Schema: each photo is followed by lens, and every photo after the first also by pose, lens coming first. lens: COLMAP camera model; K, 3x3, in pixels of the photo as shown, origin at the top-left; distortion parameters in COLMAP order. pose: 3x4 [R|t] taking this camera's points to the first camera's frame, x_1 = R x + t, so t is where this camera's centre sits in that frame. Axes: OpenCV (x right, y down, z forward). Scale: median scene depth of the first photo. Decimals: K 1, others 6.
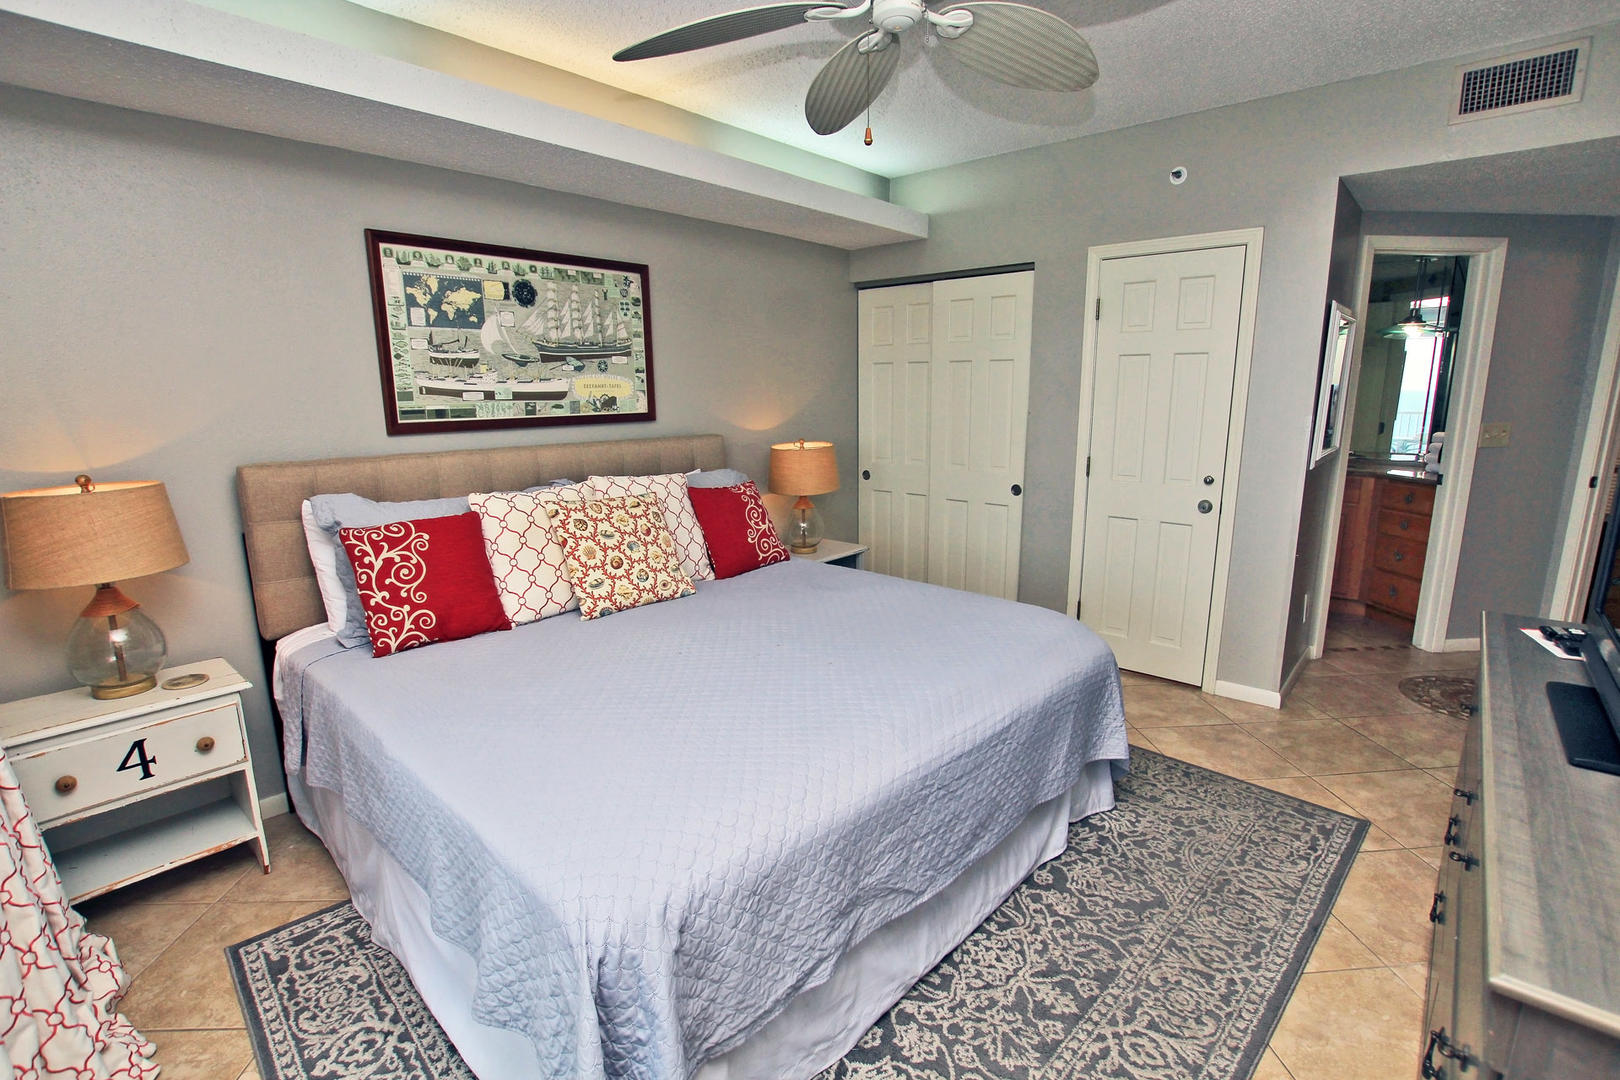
lens RADIAL K [[753.4, 0, 811.7], [0, 753.4, 542.5], [0, 0, 1]] dist [-0.035201, 0.005866]
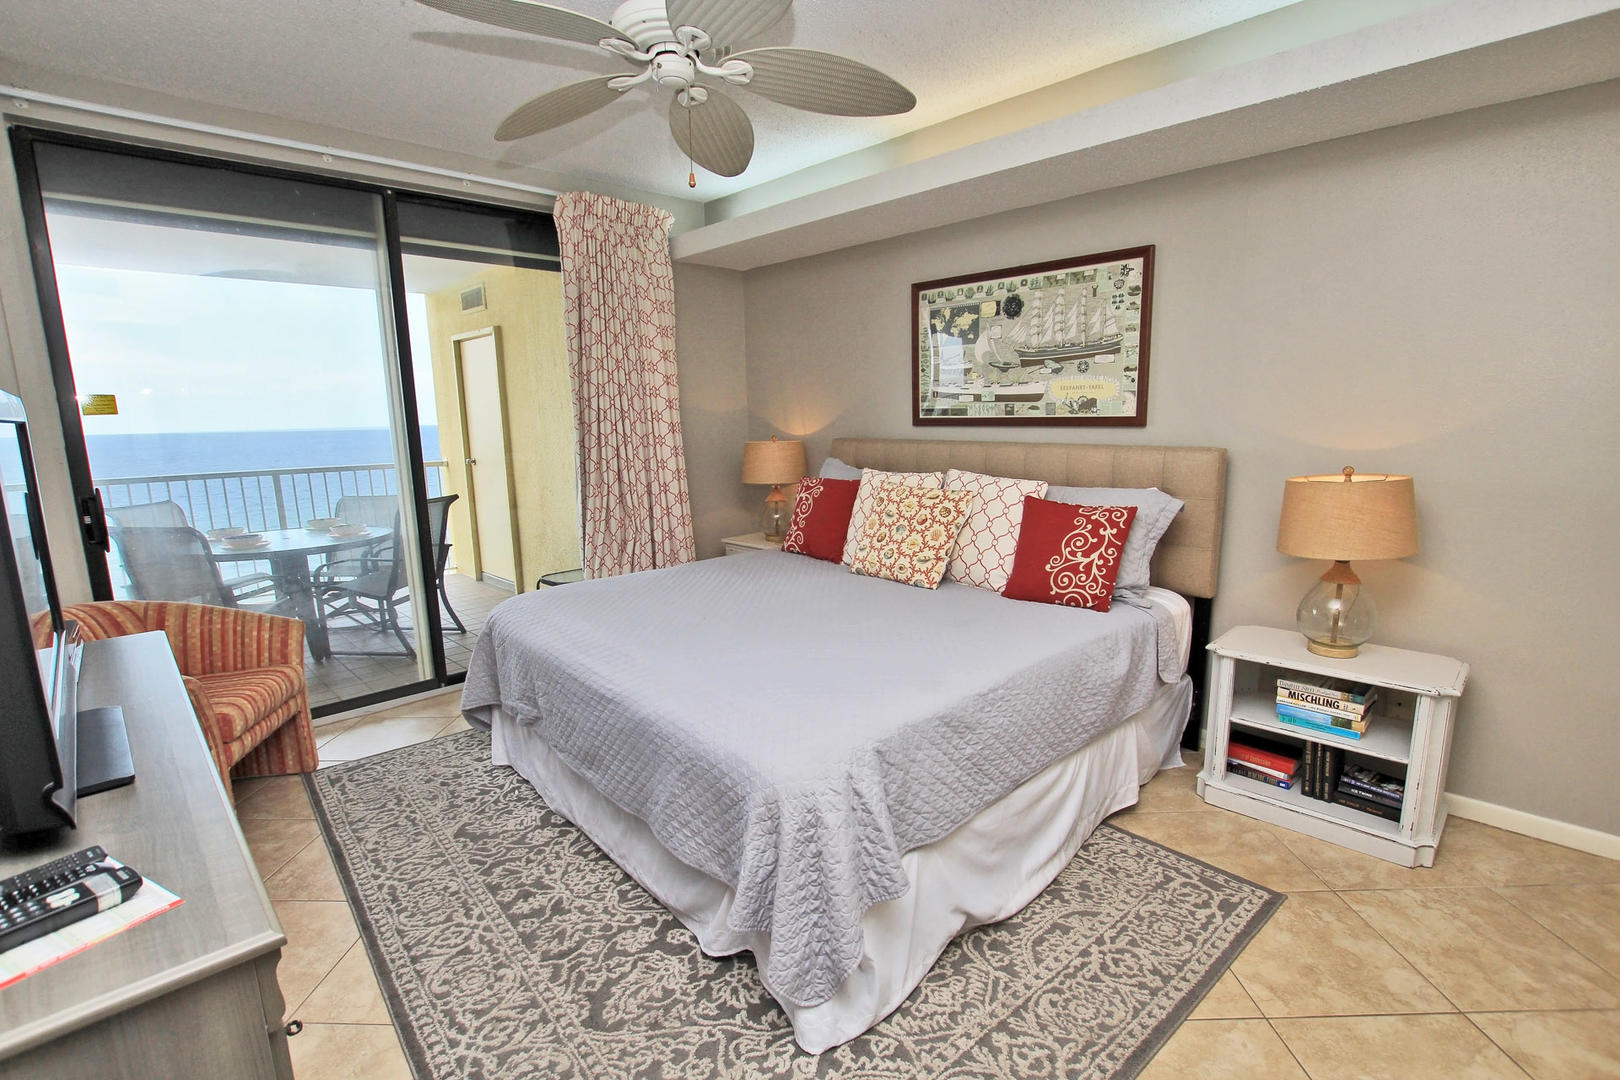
lens RADIAL K [[753.4, 0, 811.7], [0, 753.4, 543.2], [0, 0, 1]] dist [-0.035201, 0.005866]
pose [[-0.076741, 0.181278, -0.980433, 0.844197], [-0.182100, 0.964245, 0.192538, -0.159426], [0.980281, 0.193313, -0.040986, 0.855349]]
